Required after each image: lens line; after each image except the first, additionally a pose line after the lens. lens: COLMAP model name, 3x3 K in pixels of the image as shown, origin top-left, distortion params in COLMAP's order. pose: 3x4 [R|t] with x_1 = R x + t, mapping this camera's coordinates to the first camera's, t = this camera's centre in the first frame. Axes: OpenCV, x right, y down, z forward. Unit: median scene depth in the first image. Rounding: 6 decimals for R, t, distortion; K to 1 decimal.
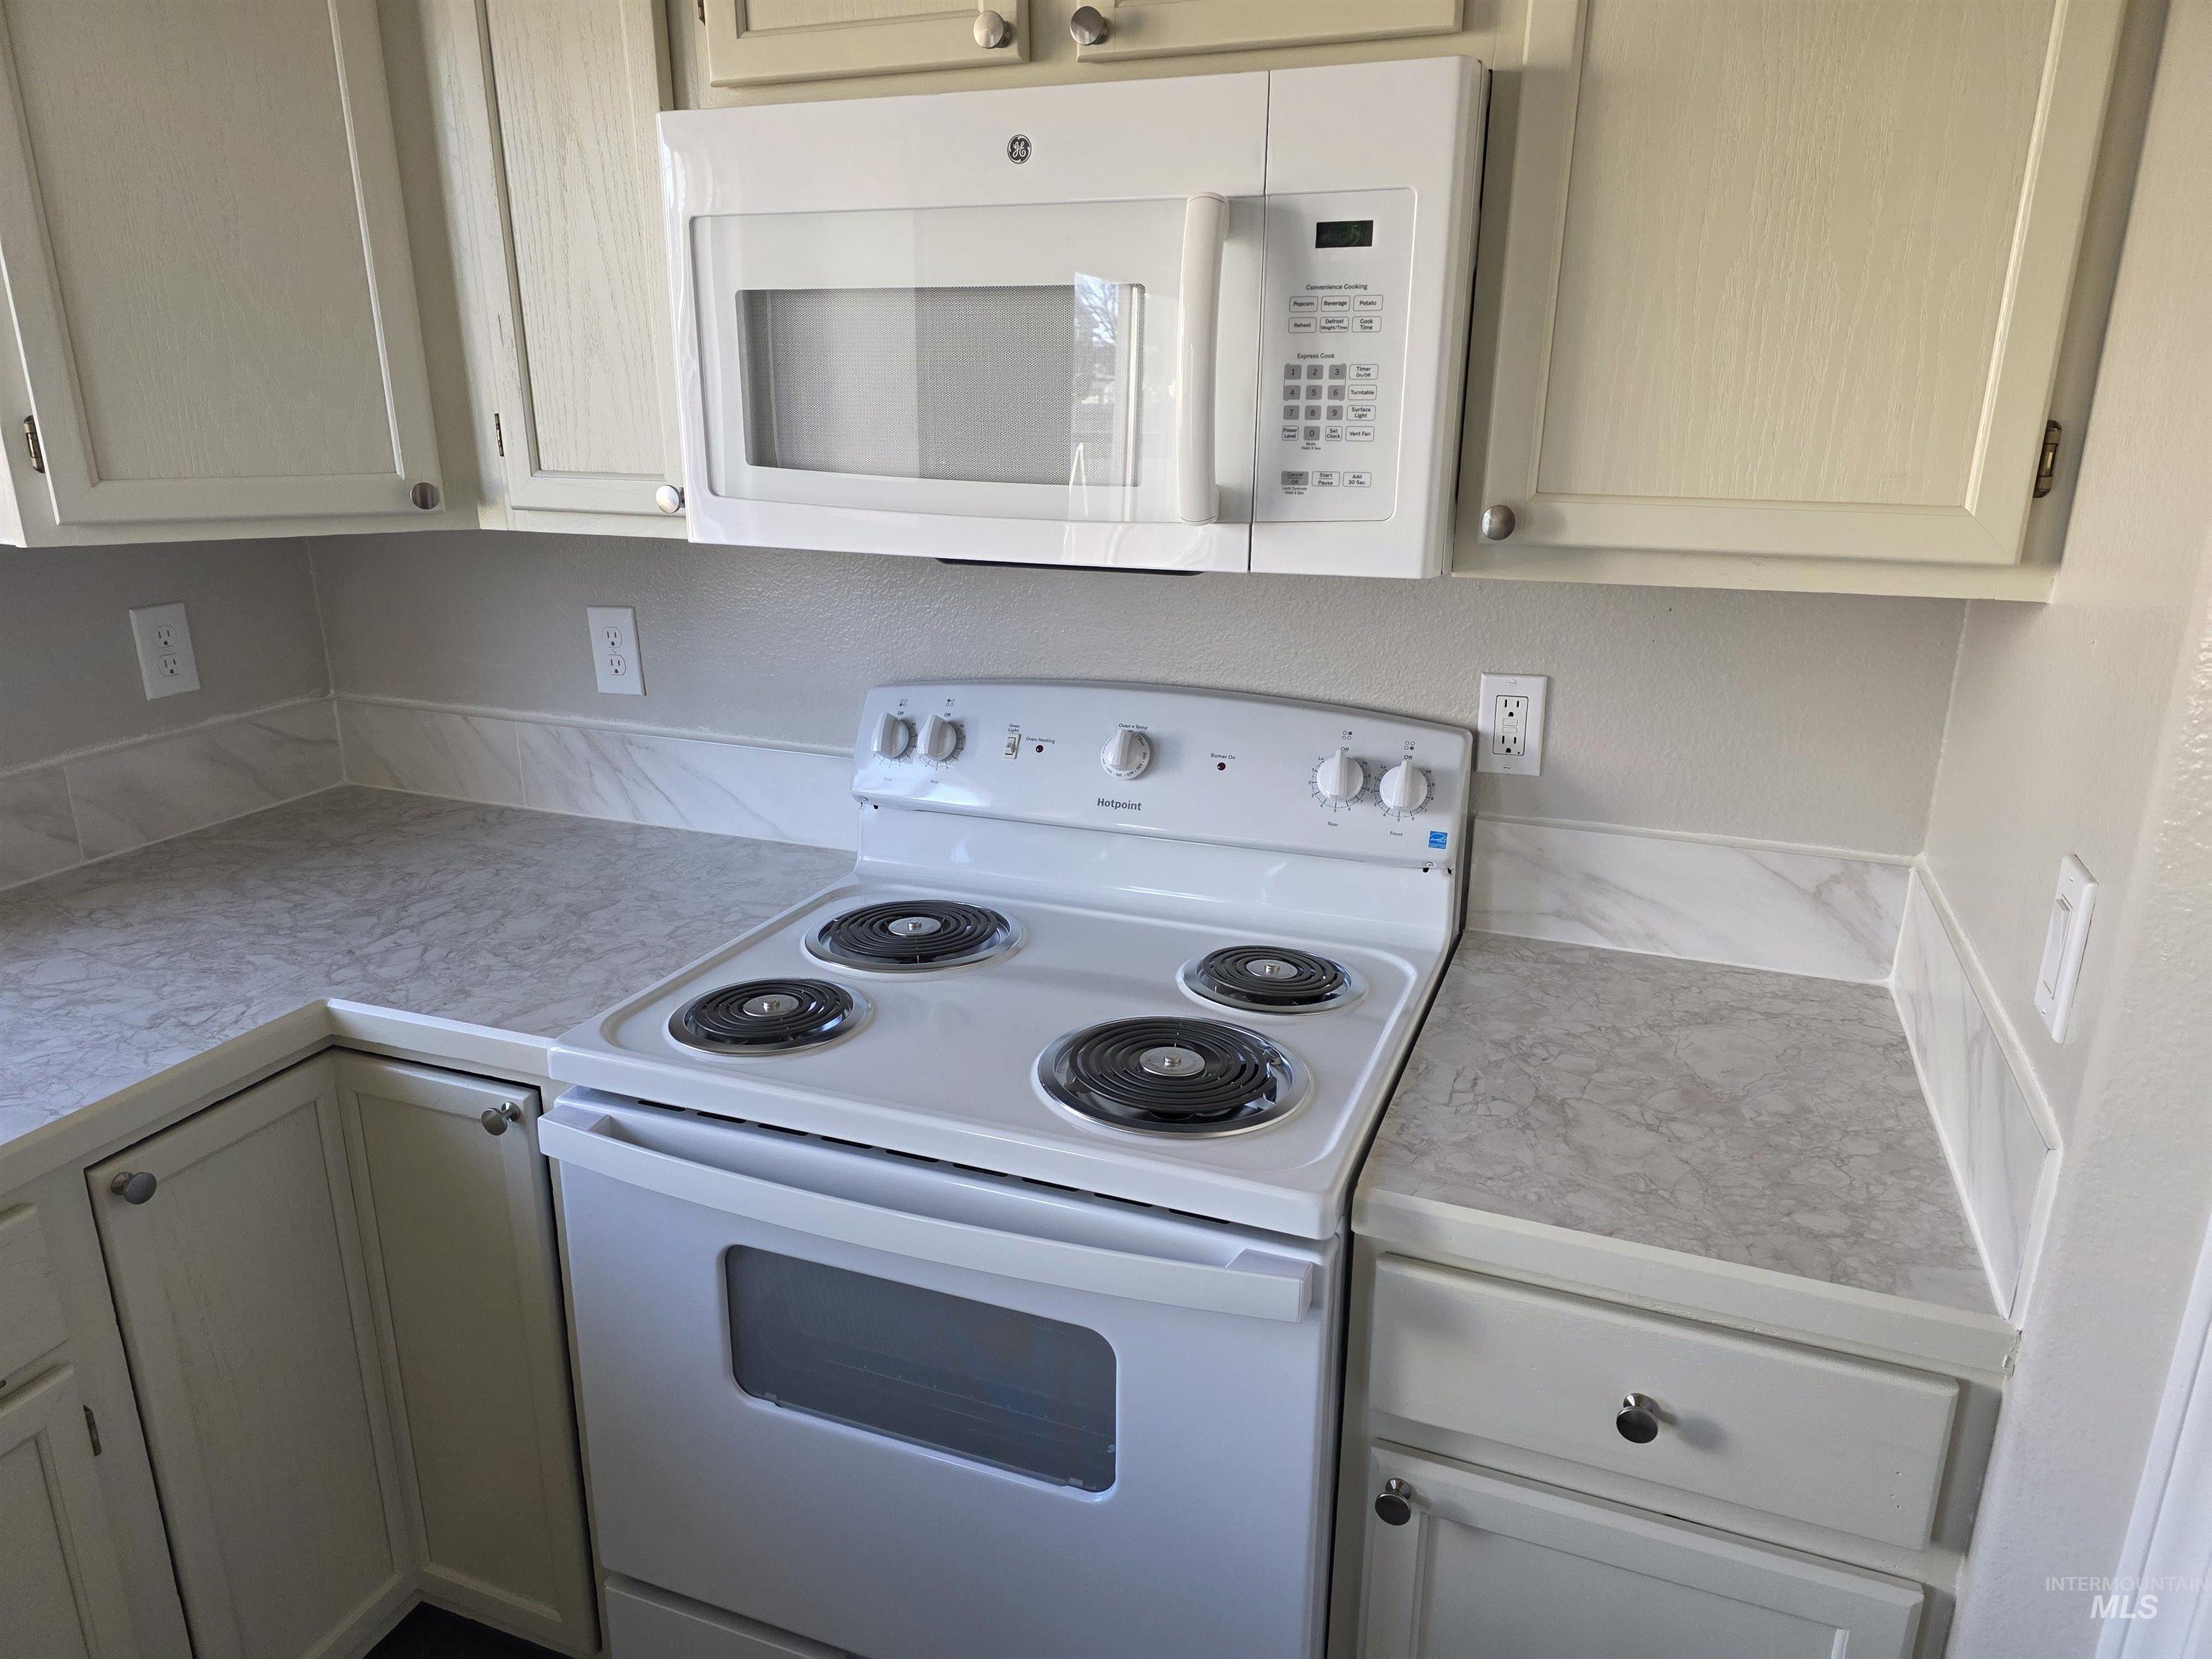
lens RADIAL K [[1482.9, 0, 1103.7], [0, 1482.9, 840.2], [0, 0, 1]] dist [0.083503, -0.100979]
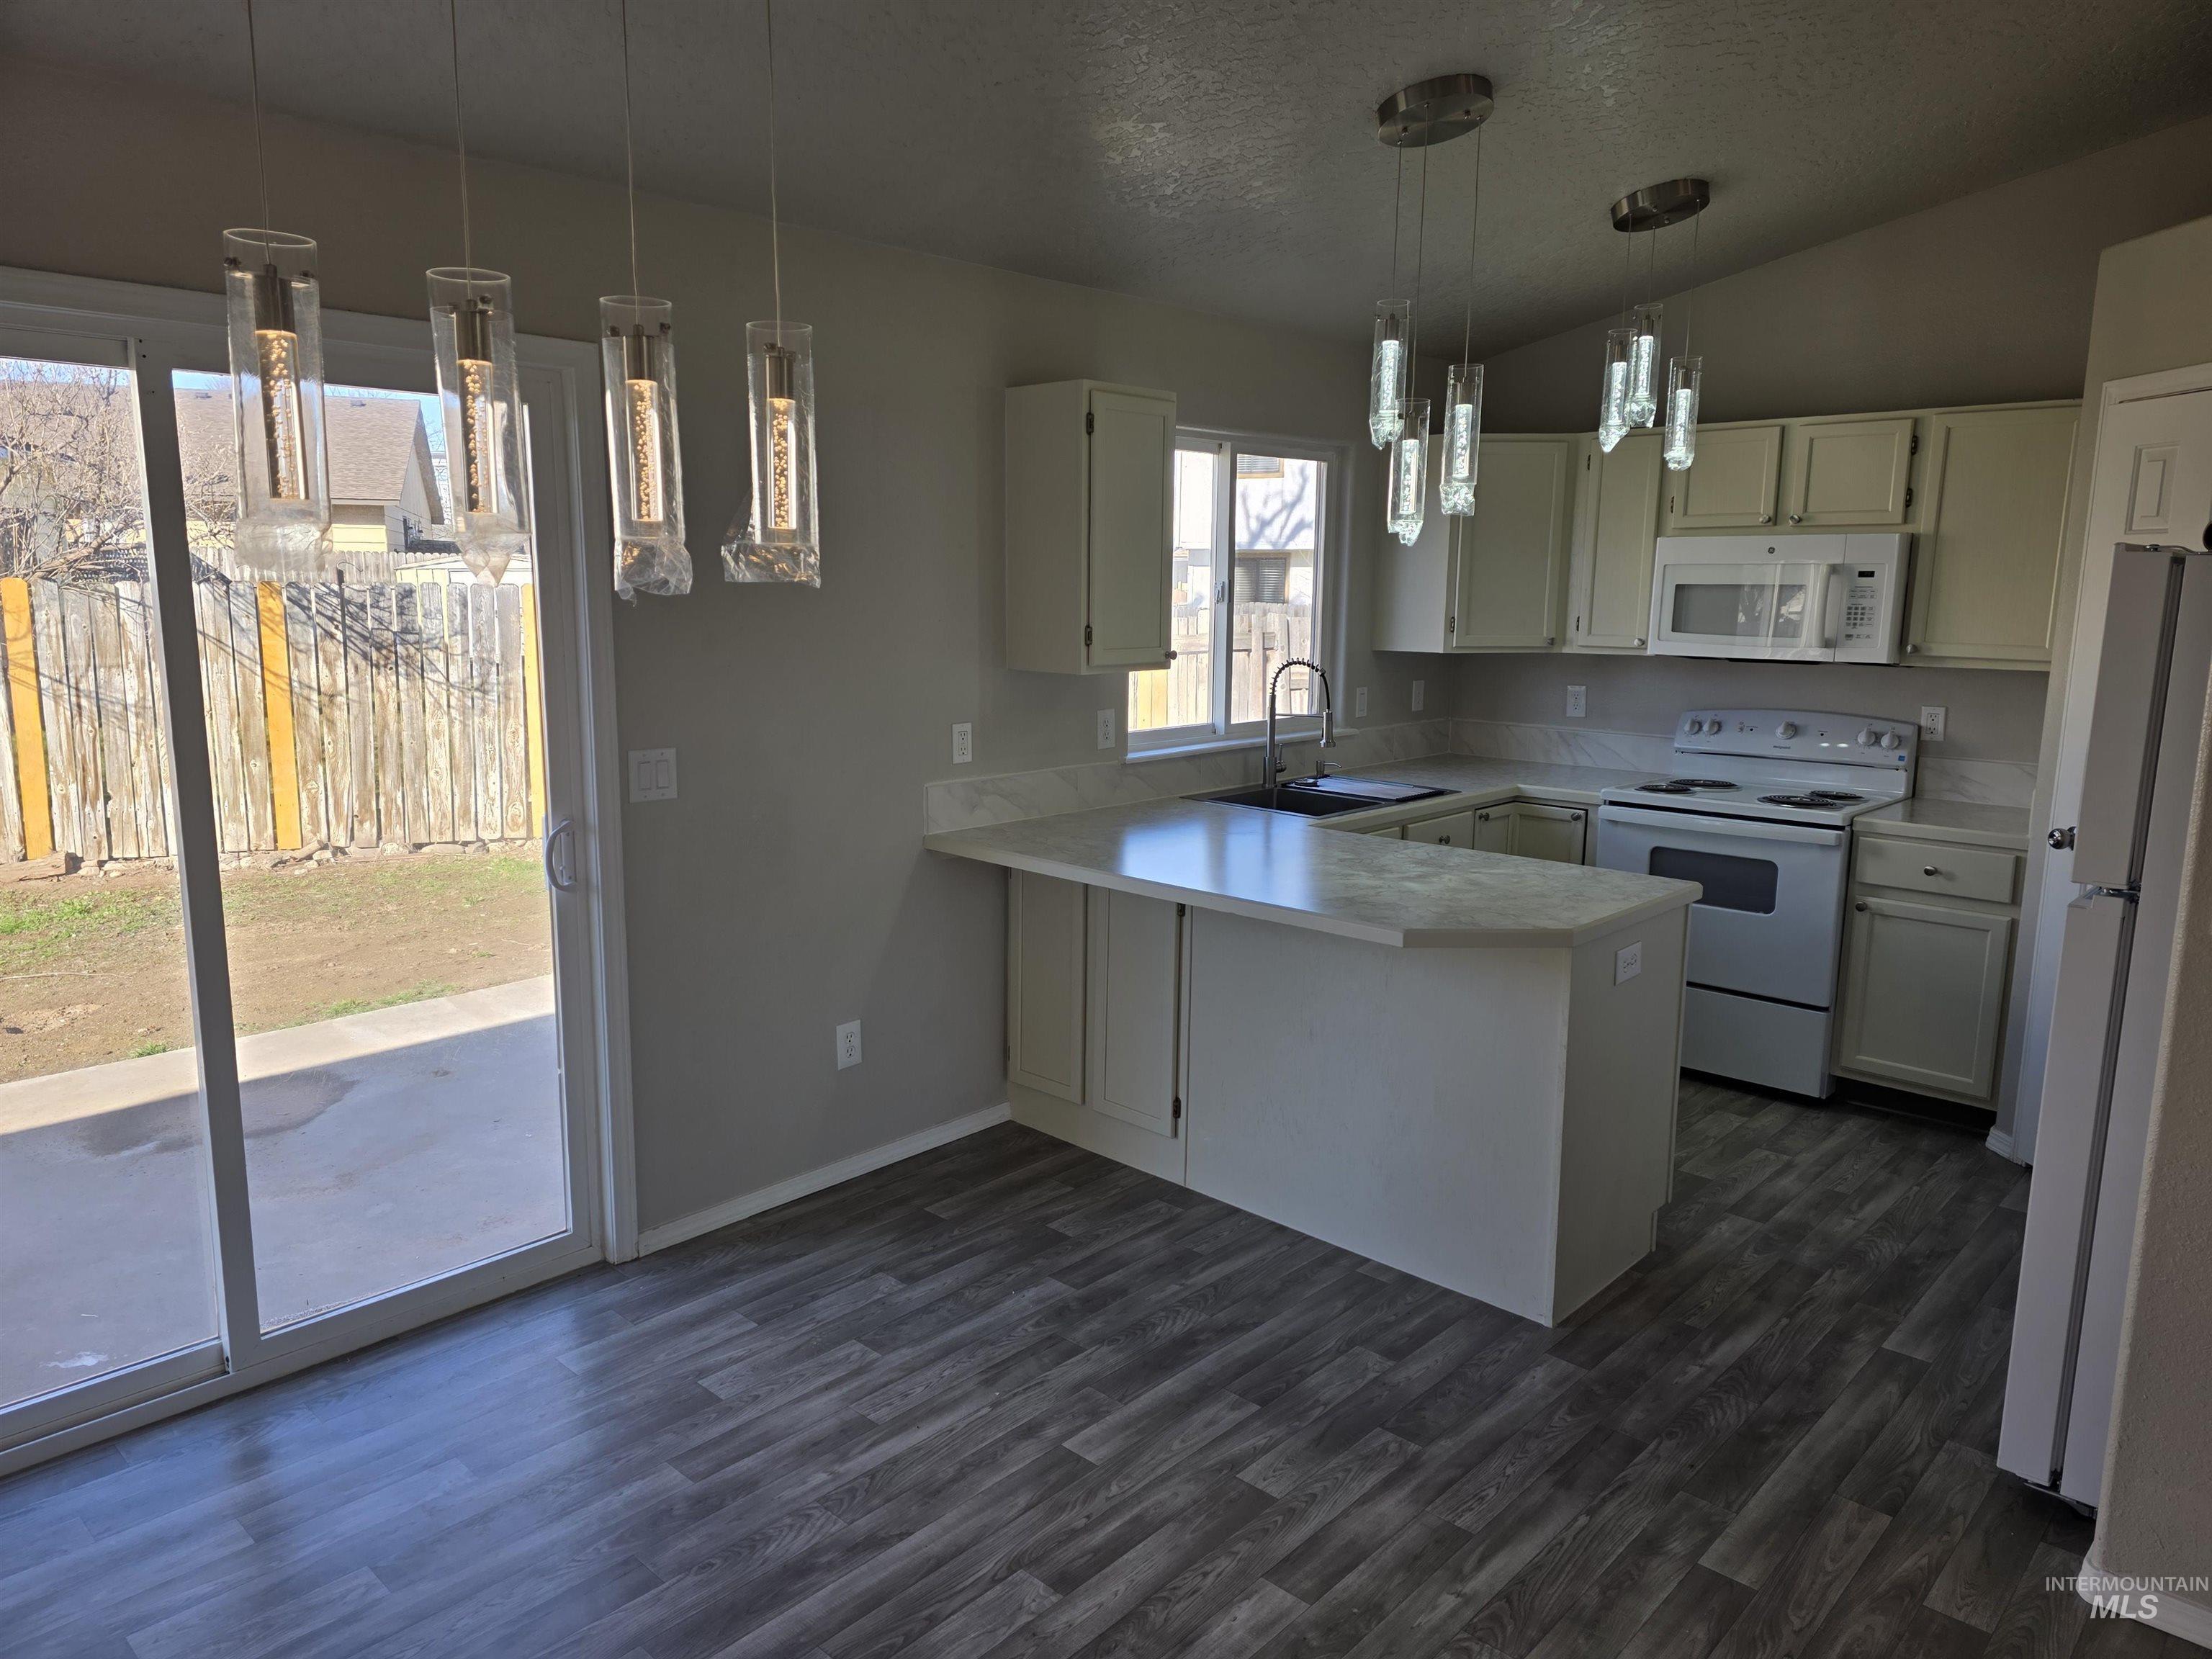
lens RADIAL K [[1478.3, 0, 1074.2], [0, 1478.3, 825.3], [0, 0, 1]] dist [0.080947, -0.101170]
pose [[0.922189, 0.068918, -0.380548, -0.168804], [-0.122506, 0.985378, -0.118419, 0.774015], [0.366823, 0.155824, 0.917148, -2.628116]]
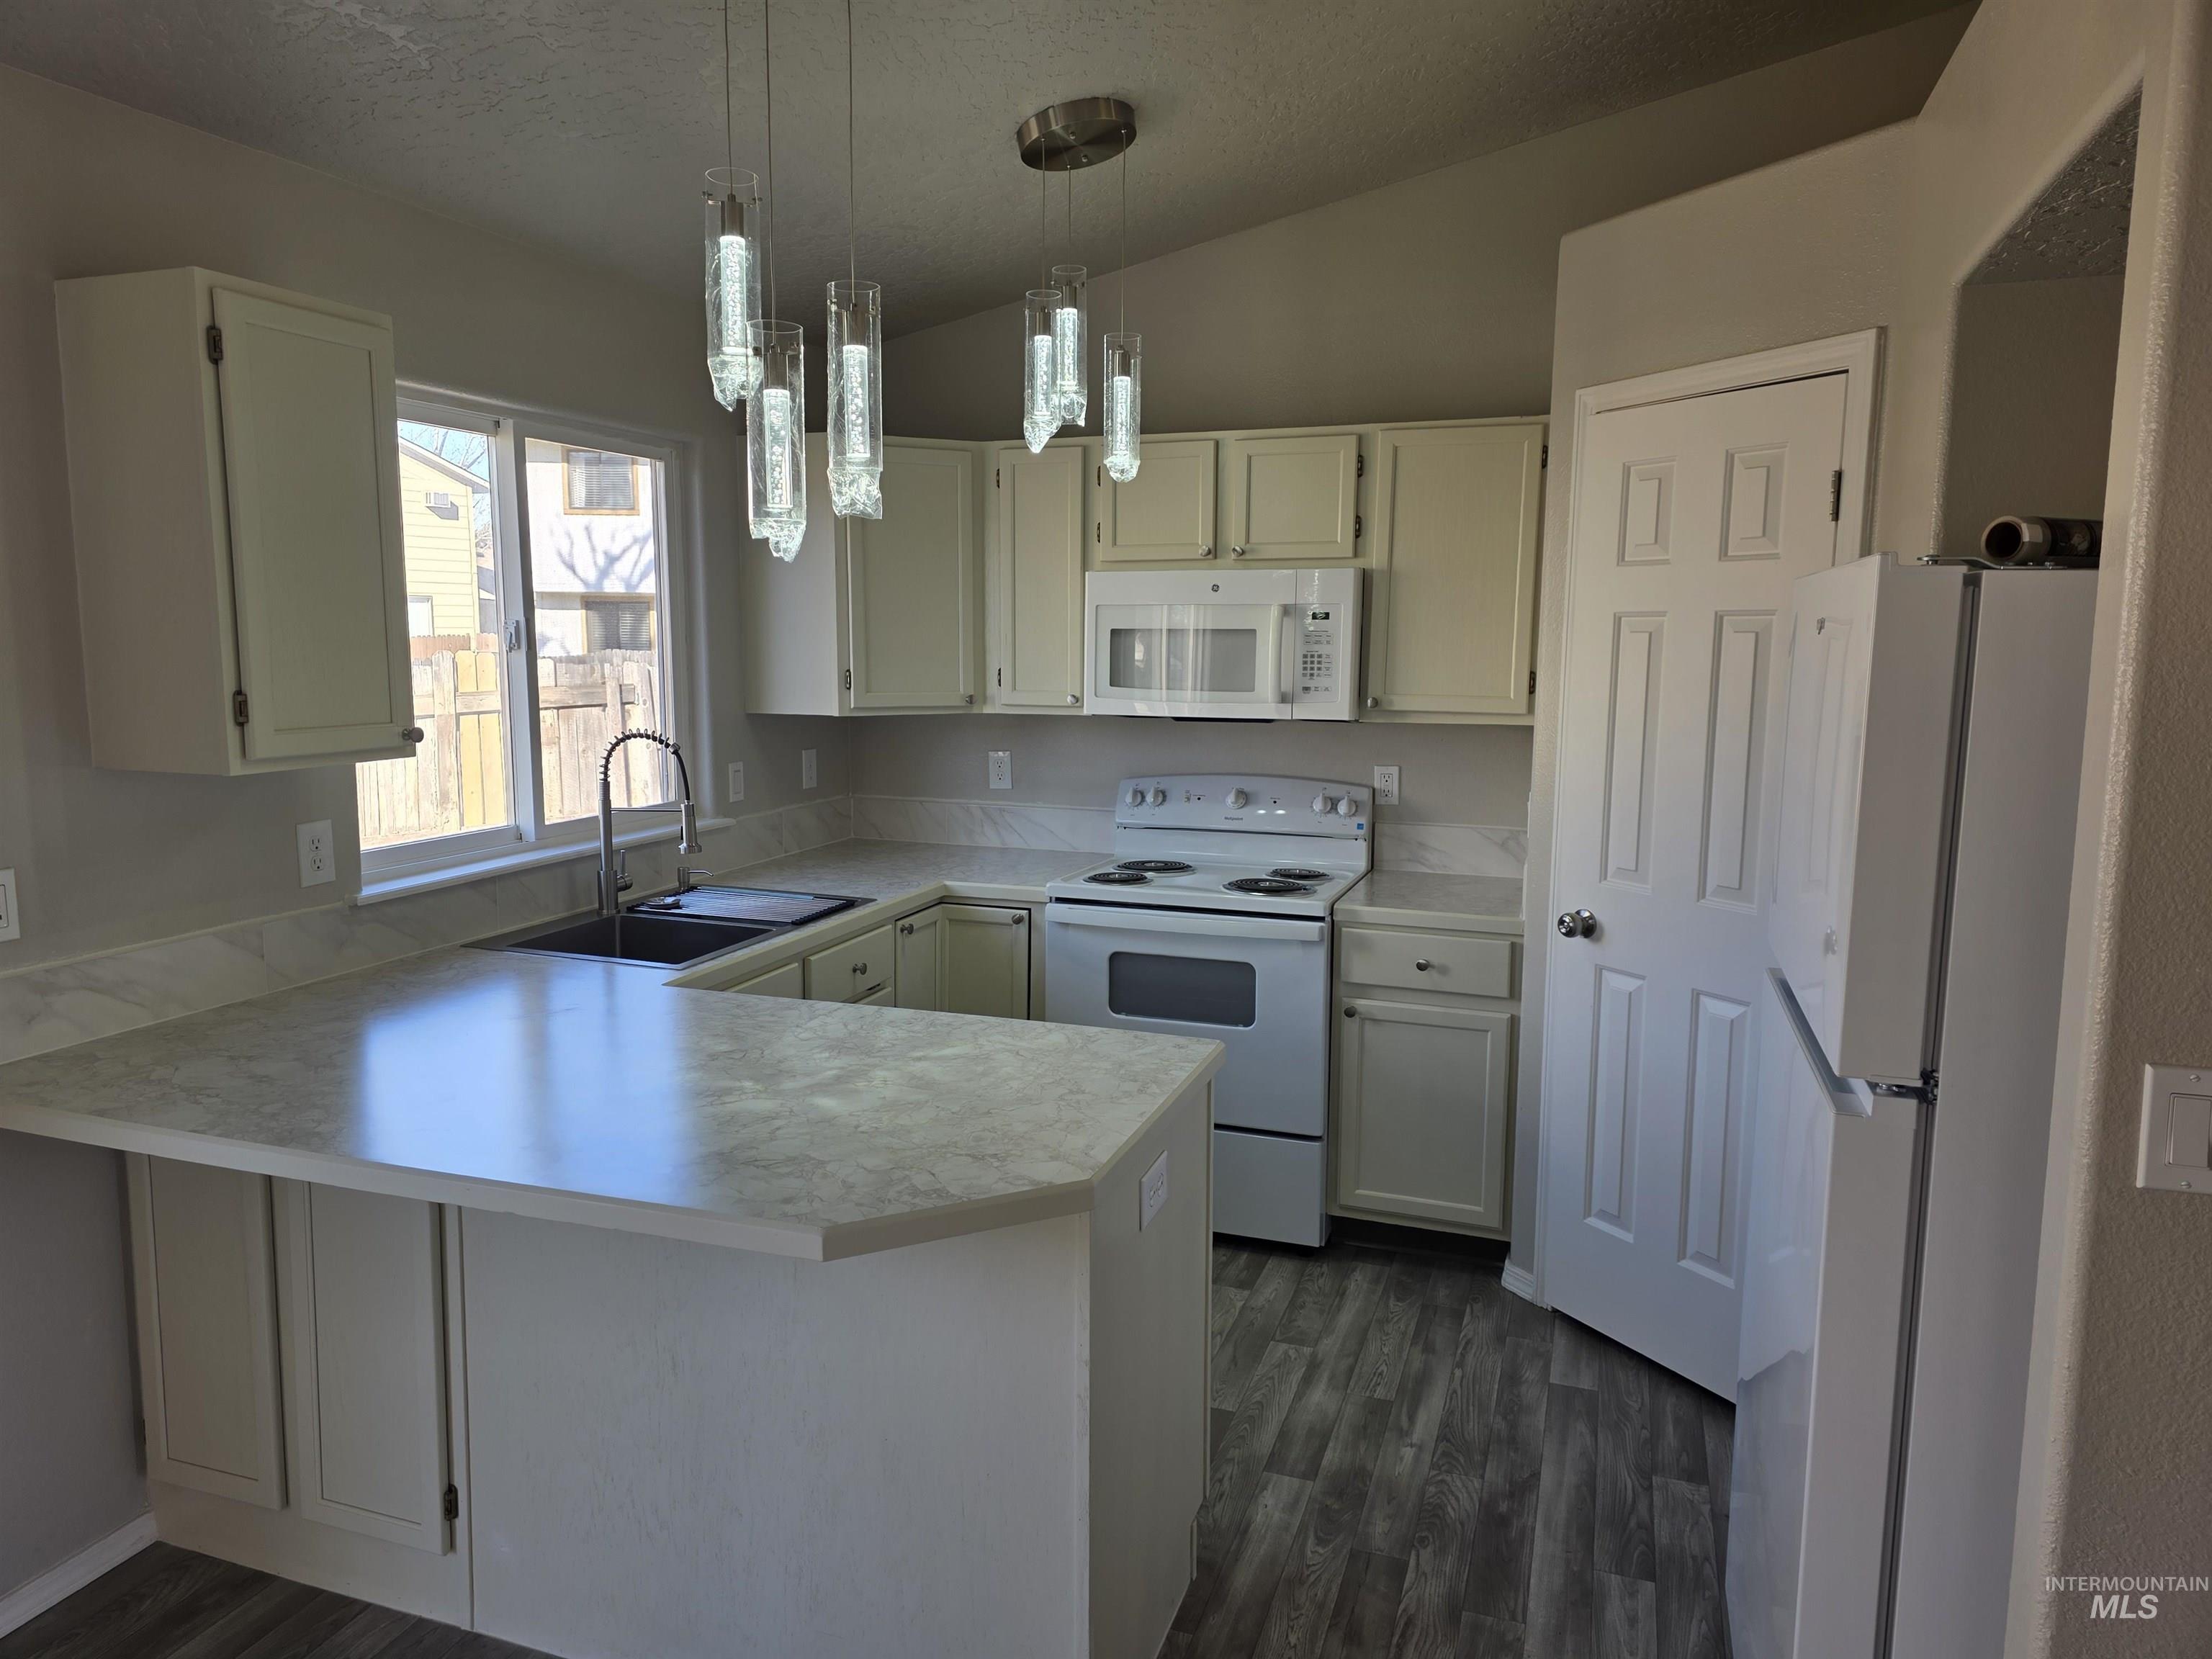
lens RADIAL K [[1484.9, 0, 1092.6], [0, 1484.9, 813.2], [0, 0, 1]] dist [0.105811, -0.102681]
pose [[0.999717, 0.000969, 0.023764, -0.342618], [0.003395, 0.983131, -0.182873, 0.505366], [-0.023540, 0.182902, 0.982849, -1.741119]]
